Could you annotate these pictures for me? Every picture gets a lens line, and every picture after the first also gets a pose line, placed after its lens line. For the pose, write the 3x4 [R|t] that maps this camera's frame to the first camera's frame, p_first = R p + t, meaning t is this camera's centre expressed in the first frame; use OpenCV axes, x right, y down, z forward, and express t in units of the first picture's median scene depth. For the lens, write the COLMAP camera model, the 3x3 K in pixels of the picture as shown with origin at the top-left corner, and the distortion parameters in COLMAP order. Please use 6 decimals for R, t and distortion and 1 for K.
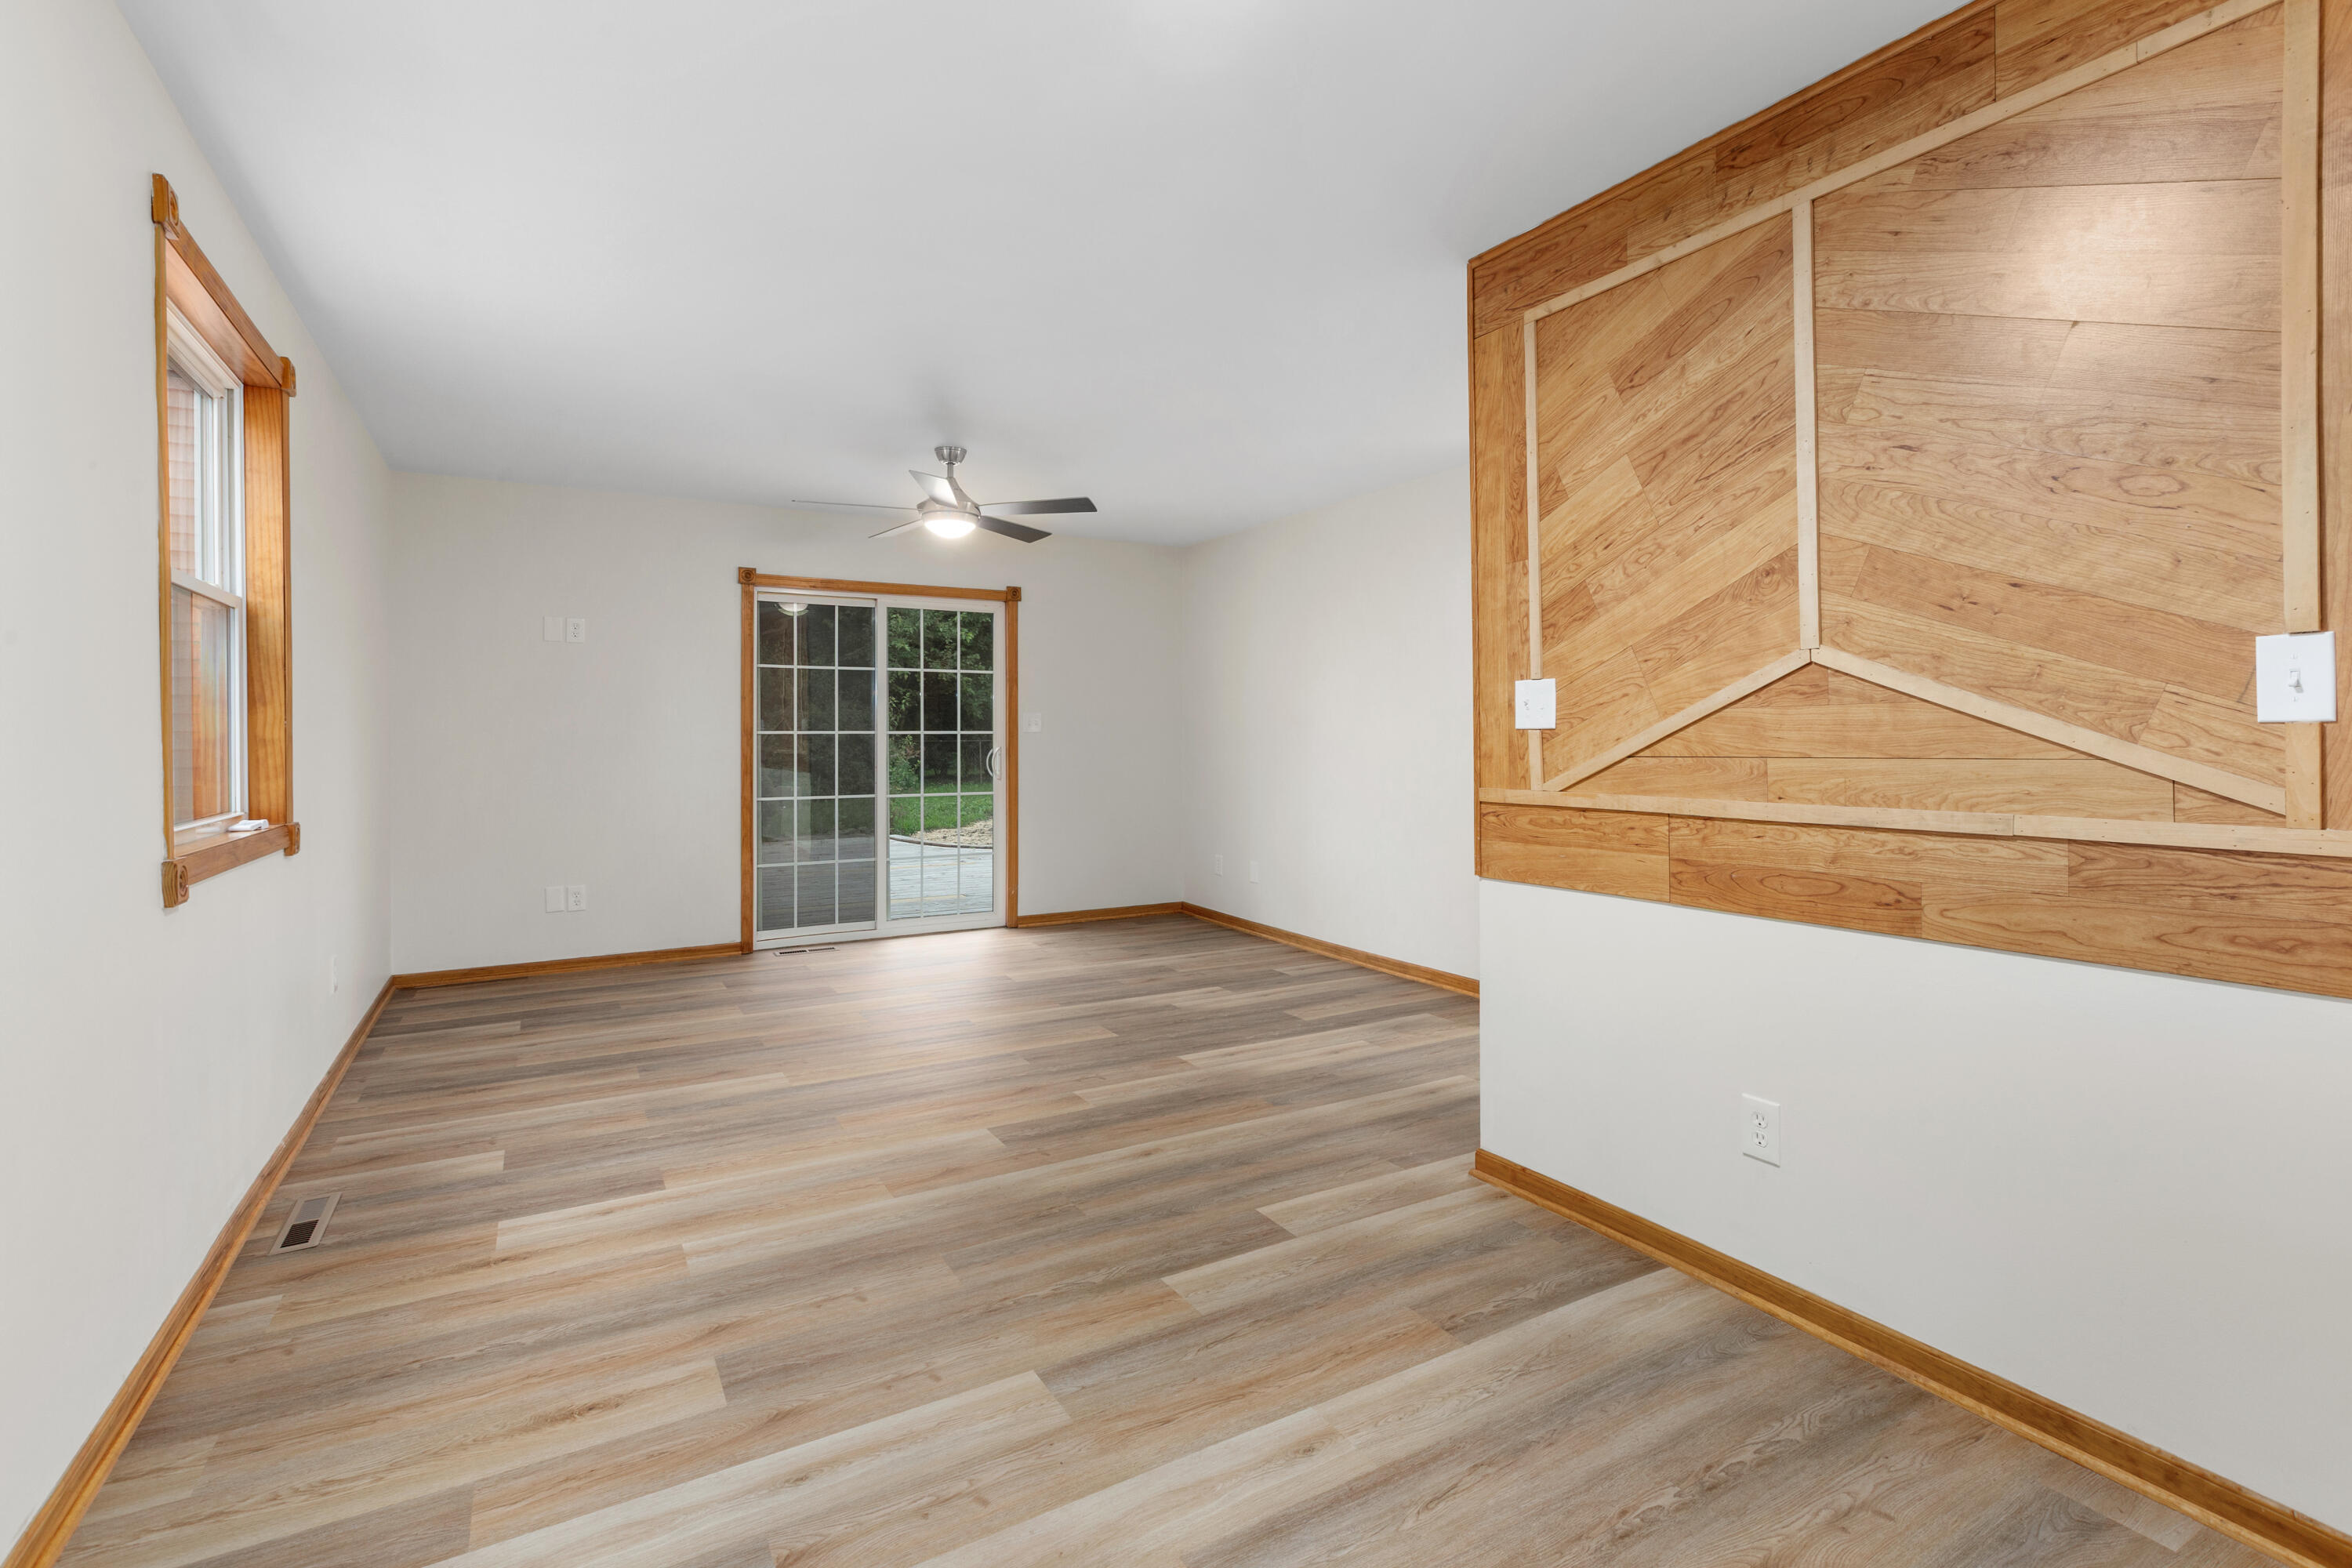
lens RADIAL K [[1082.4, 0, 1174.5], [0, 1082.4, 742.3], [0, 0, 1]] dist [0.001760, 0.000112]
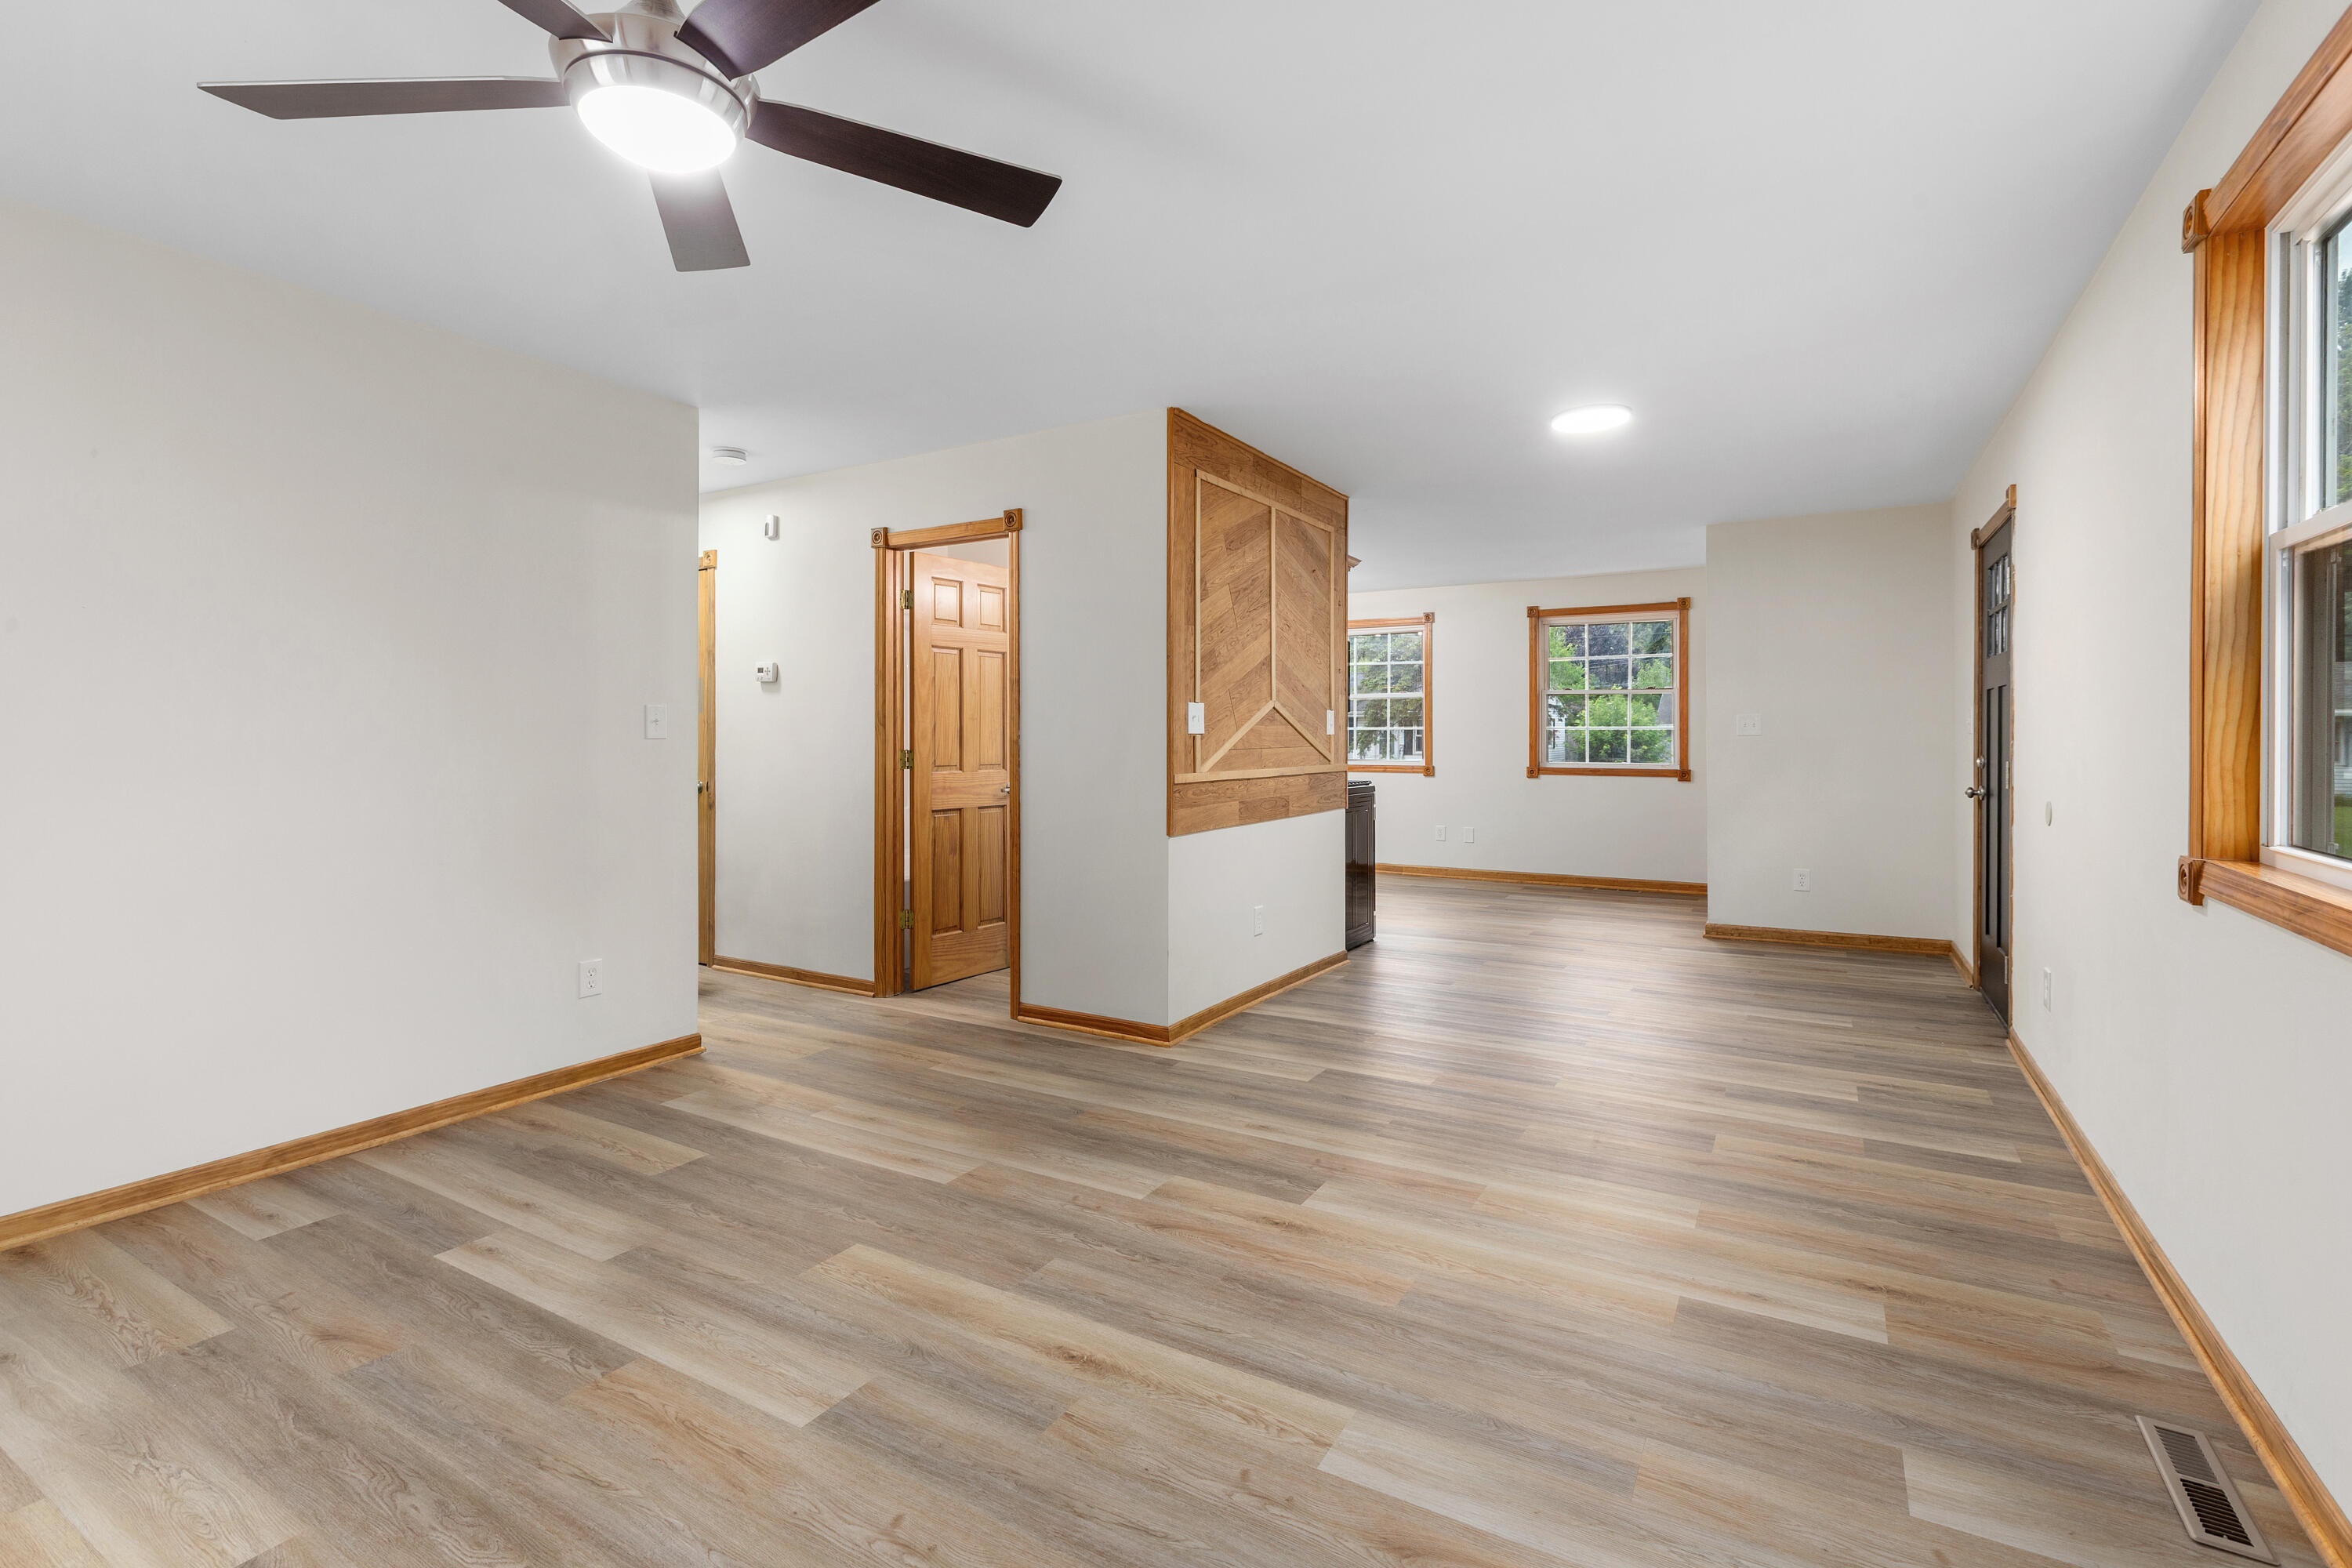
lens RADIAL K [[1072.4, 0, 1185.2], [0, 1072.4, 746.4], [0, 0, 1]] dist [0.000362, -0.000194]
pose [[-0.491316, -0.005889, 0.870961, -1.013296], [0.004146, 0.999950, 0.009100, -0.008552], [-0.870971, 0.008082, -0.491267, 1.763456]]
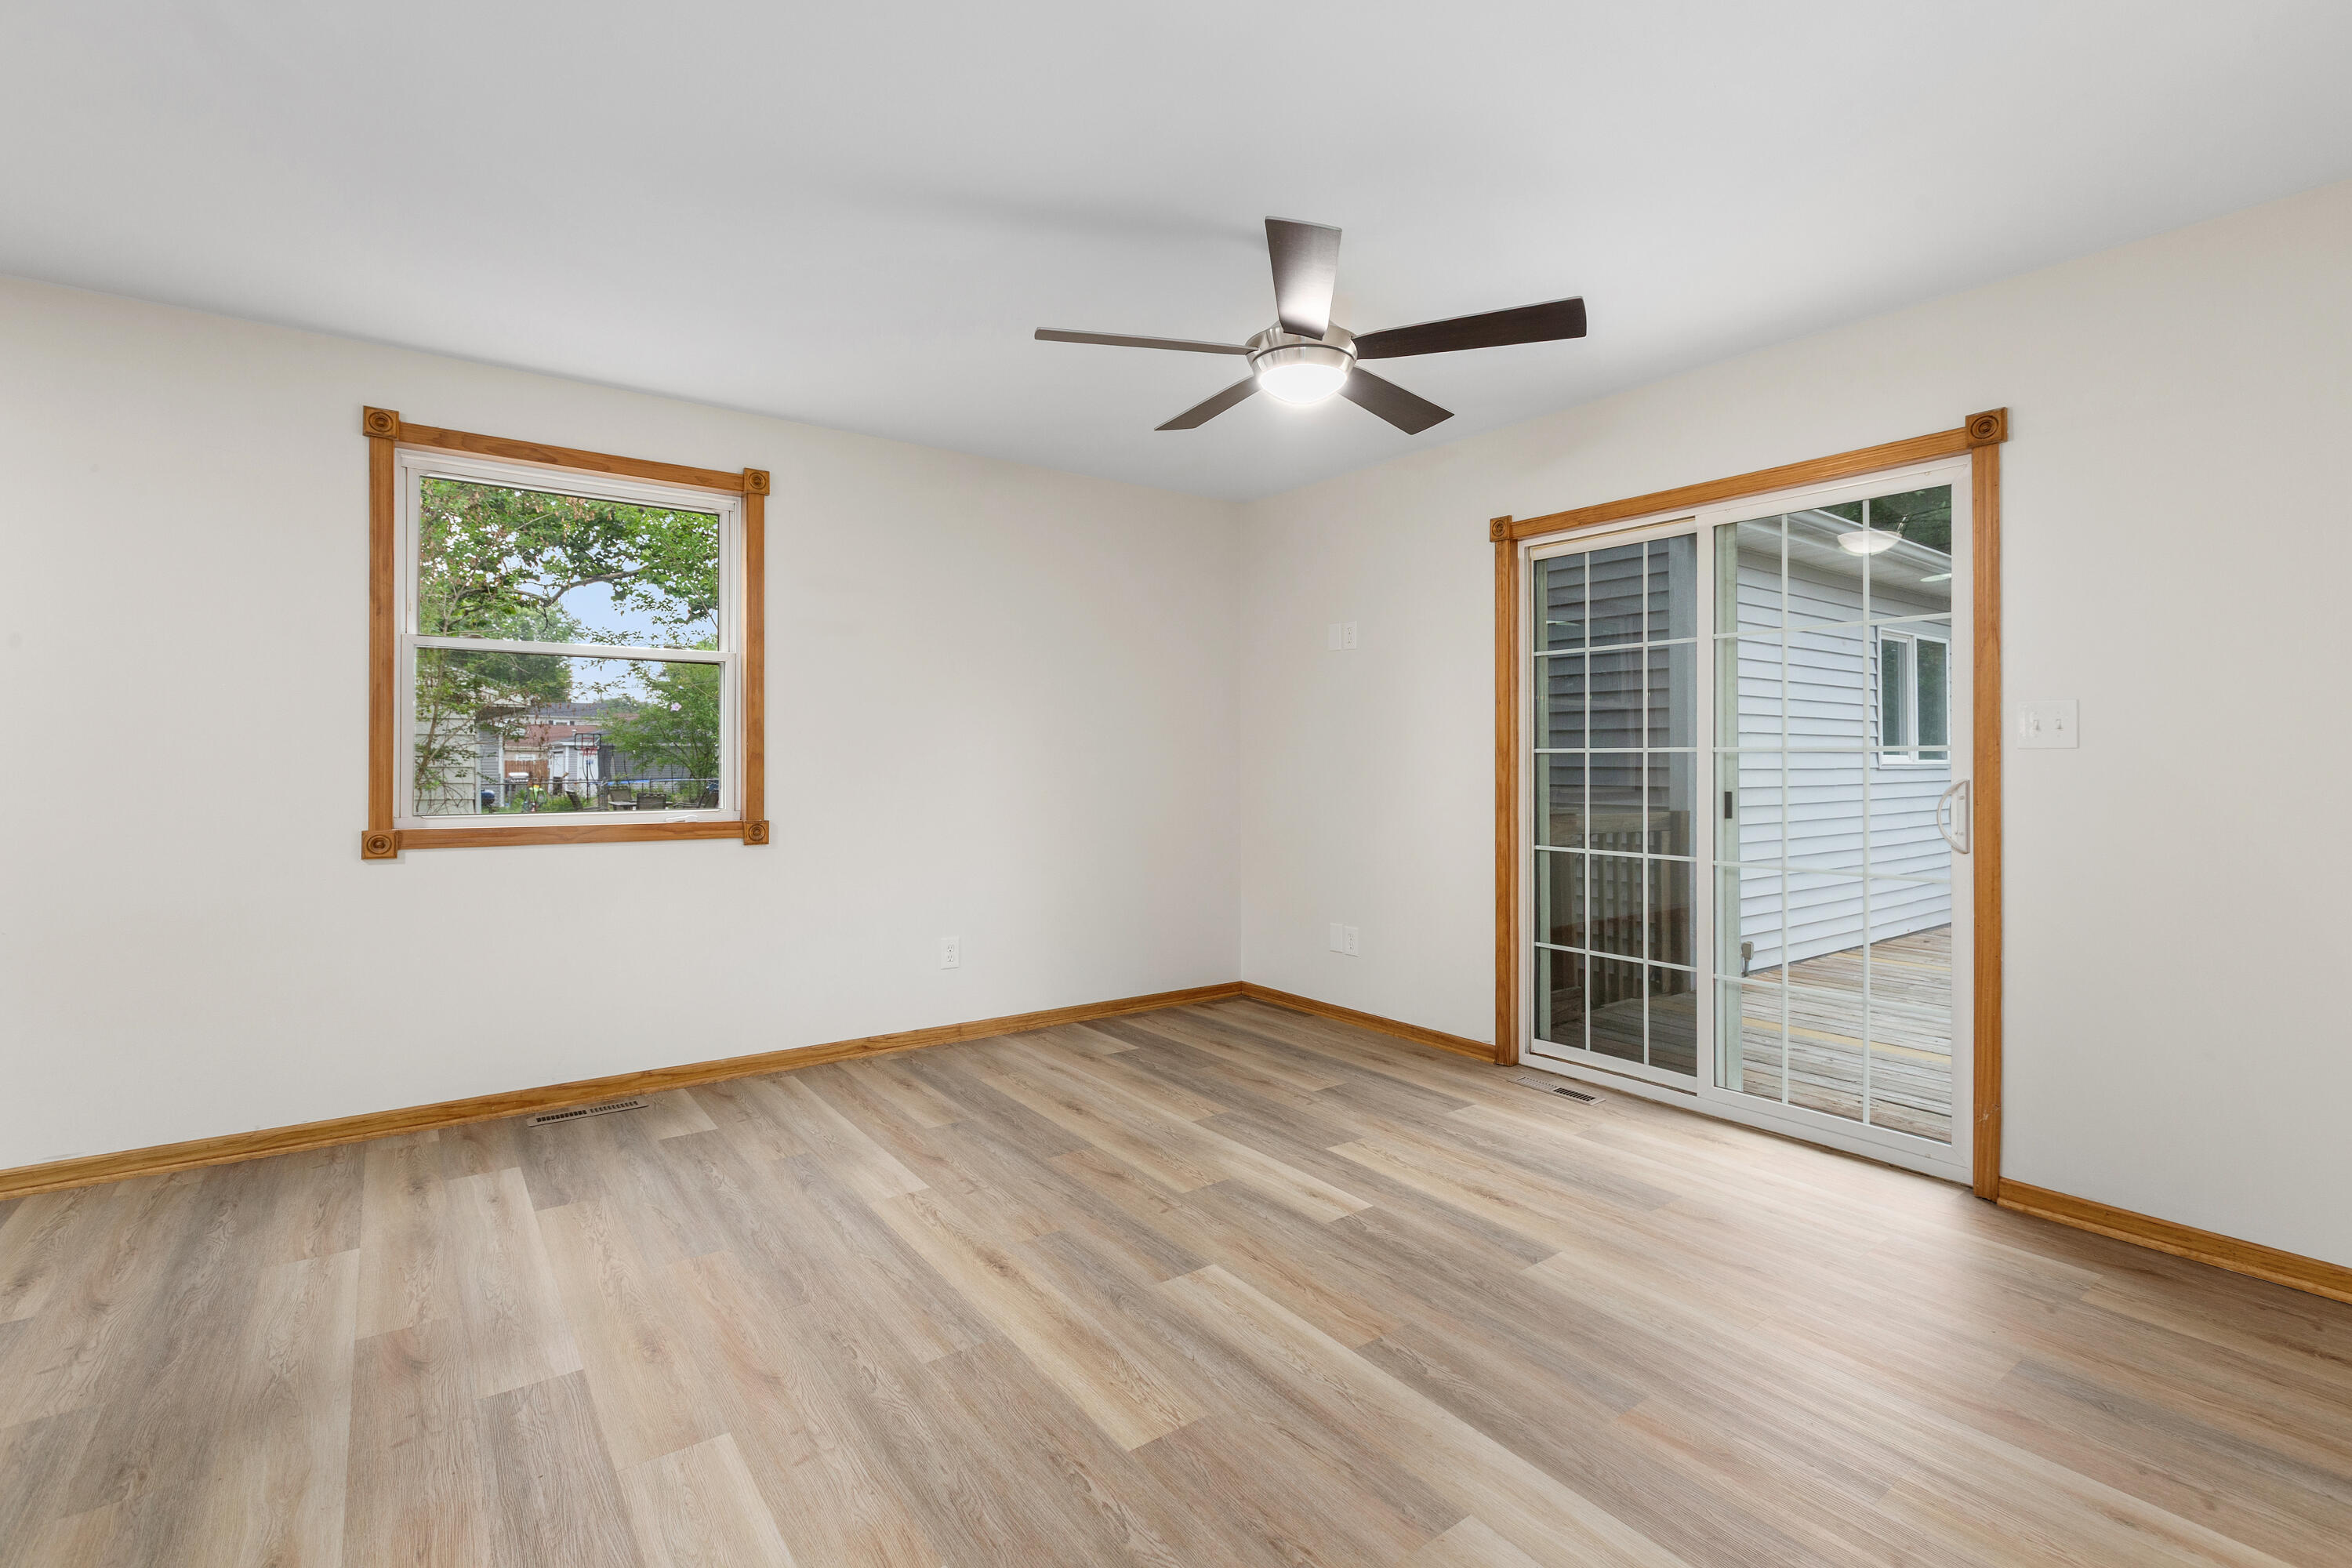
lens RADIAL K [[1072.4, 0, 1185.2], [0, 1072.4, 746.4], [0, 0, 1]] dist [0.000362, -0.000194]
pose [[0.110023, -0.009276, -0.993886, 0.587673], [-0.008104, 0.999915, -0.010229, -0.005698], [0.993896, 0.009180, 0.109938, 1.518975]]
